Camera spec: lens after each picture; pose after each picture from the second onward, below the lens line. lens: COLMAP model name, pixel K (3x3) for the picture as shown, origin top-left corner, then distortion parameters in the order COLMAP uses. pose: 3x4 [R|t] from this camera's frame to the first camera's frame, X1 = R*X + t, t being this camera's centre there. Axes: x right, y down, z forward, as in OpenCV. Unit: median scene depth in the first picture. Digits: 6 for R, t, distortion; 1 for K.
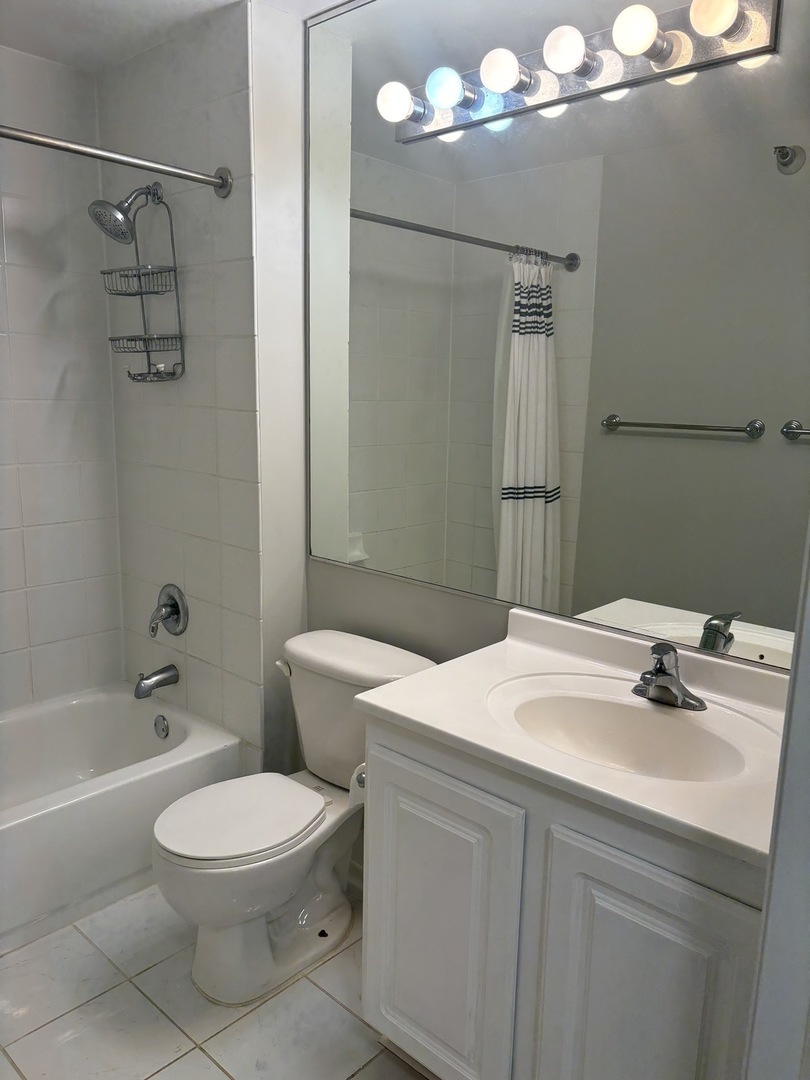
lens RADIAL K [[824.1, 0, 402.0], [0, 824.1, 541.8], [0, 0, 1]] dist [0.042283, -0.011304]
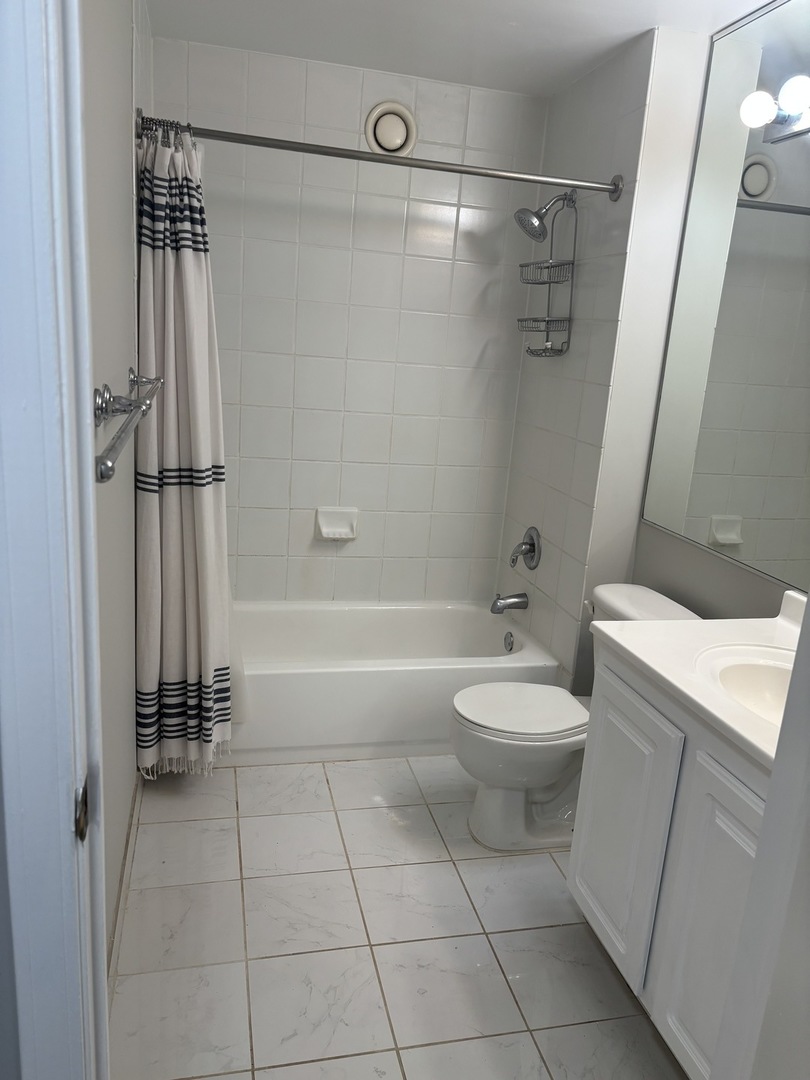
lens RADIAL K [[824.1, 0, 407.4], [0, 824.1, 540.3], [0, 0, 1]] dist [0.042283, -0.011304]
pose [[0.831087, 0.172871, -0.528593, 0.221237], [-0.161015, 0.984549, 0.068829, 0.019360], [0.532324, 0.027908, 0.846080, -0.117908]]
